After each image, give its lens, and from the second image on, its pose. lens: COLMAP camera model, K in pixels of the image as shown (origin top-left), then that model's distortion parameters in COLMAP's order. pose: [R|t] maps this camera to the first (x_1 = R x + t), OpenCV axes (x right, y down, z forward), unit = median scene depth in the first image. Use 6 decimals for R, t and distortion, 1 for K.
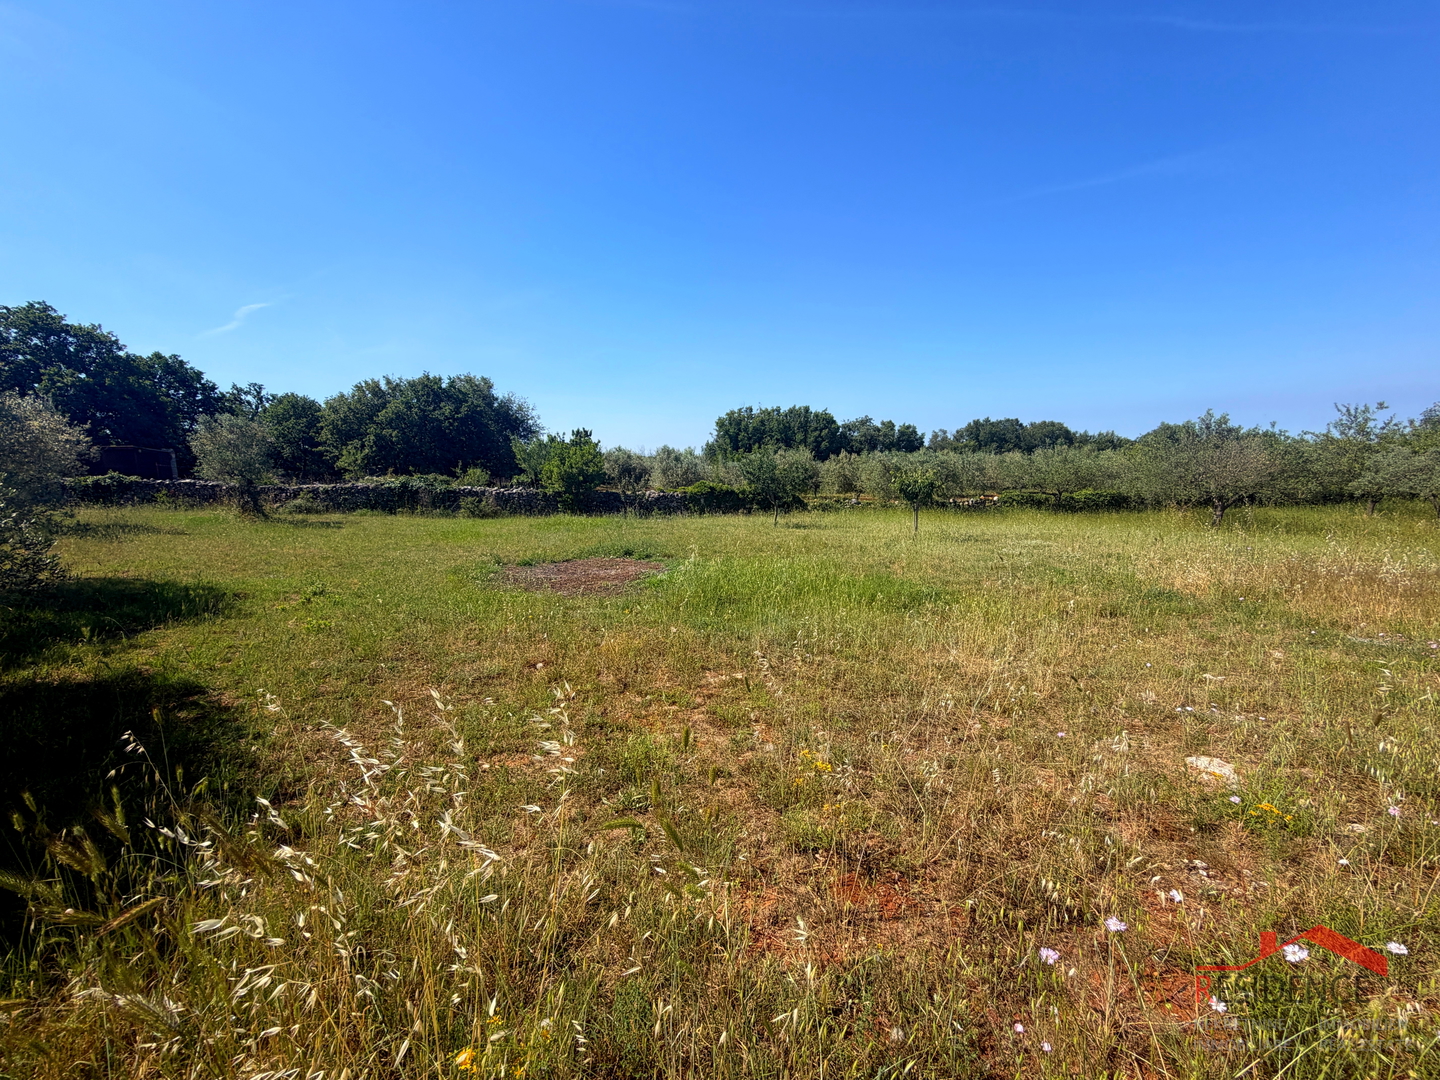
lens RADIAL K [[527.3, 0, 720.0], [0, 527.3, 540.0], [0, 0, 1]] dist [-0.009620, -0.000170]
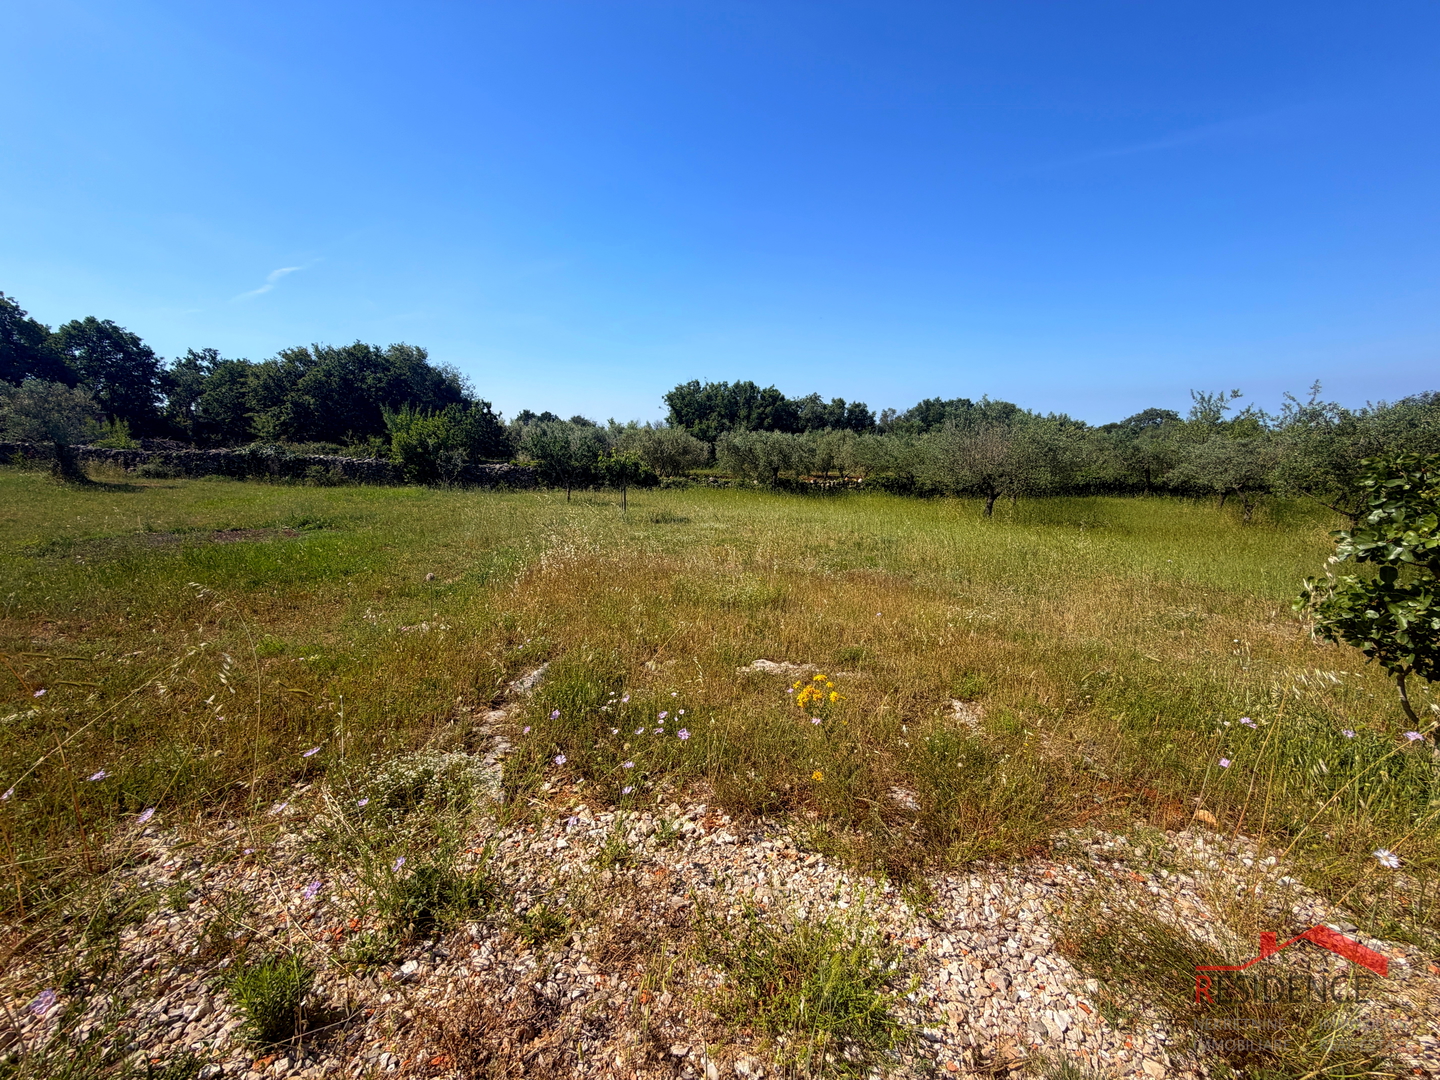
lens RADIAL K [[527.3, 0, 720.0], [0, 527.3, 540.0], [0, 0, 1]] dist [-0.009620, -0.000170]
pose [[0.998831, 0.031331, -0.036805, 0.159278], [-0.029535, 0.998393, 0.048357, -0.004118], [0.038261, -0.047214, 0.998152, -0.001211]]
